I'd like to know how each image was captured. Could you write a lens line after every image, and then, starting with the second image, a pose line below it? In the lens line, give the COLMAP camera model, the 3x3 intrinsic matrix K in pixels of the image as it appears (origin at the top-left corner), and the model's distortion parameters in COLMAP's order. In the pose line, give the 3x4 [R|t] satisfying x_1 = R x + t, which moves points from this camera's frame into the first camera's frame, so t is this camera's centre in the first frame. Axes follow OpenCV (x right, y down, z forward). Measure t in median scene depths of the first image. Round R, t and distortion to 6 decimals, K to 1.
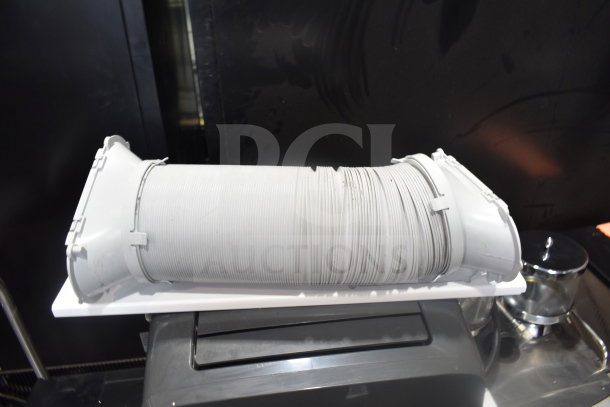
lens RADIAL K [[477.2, 0, 301.7], [0, 477.2, 204.7], [0, 0, 1]] dist [-0.104935, 0.006166]
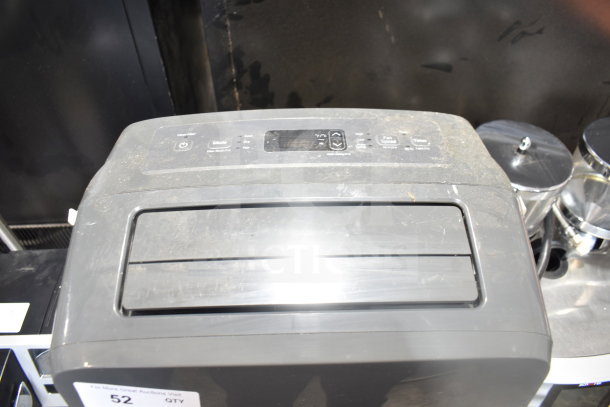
lens RADIAL K [[477.2, 0, 307.8], [0, 477.2, 203.0], [0, 0, 1]] dist [-0.104935, 0.006166]
pose [[0.995820, 0.086464, -0.029436, 0.025023], [-0.072623, 0.944992, 0.318930, -0.020887], [0.055392, -0.315459, 0.947321, 0.260316]]
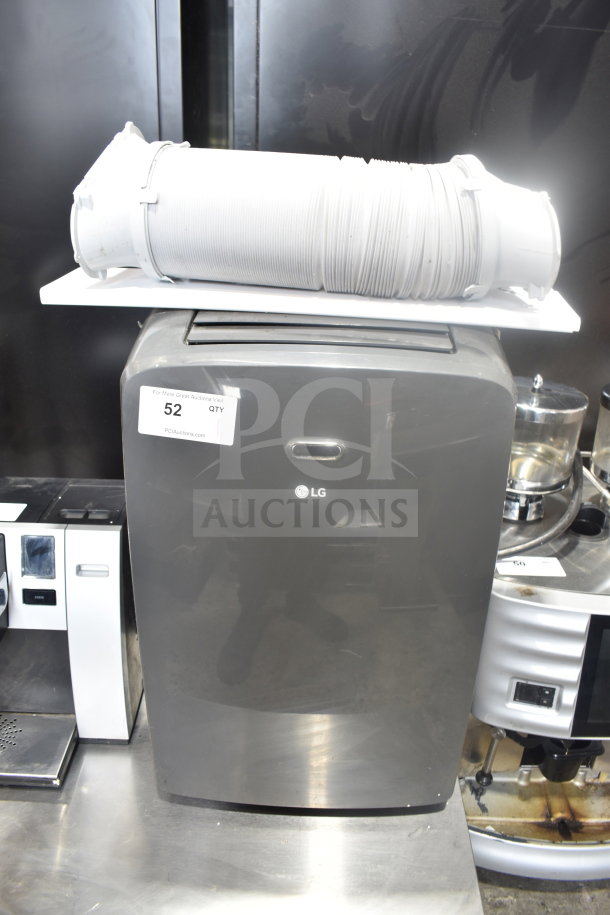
lens RADIAL K [[715.8, 0, 305.4], [0, 715.8, 455.7], [0, 0, 1]] dist [-0.104935, 0.006166]
pose [[0.990022, 0.108379, -0.090055, 0.088172], [-0.114456, 0.991281, -0.065286, 0.377735], [0.082194, 0.074942, 0.993795, -0.200361]]
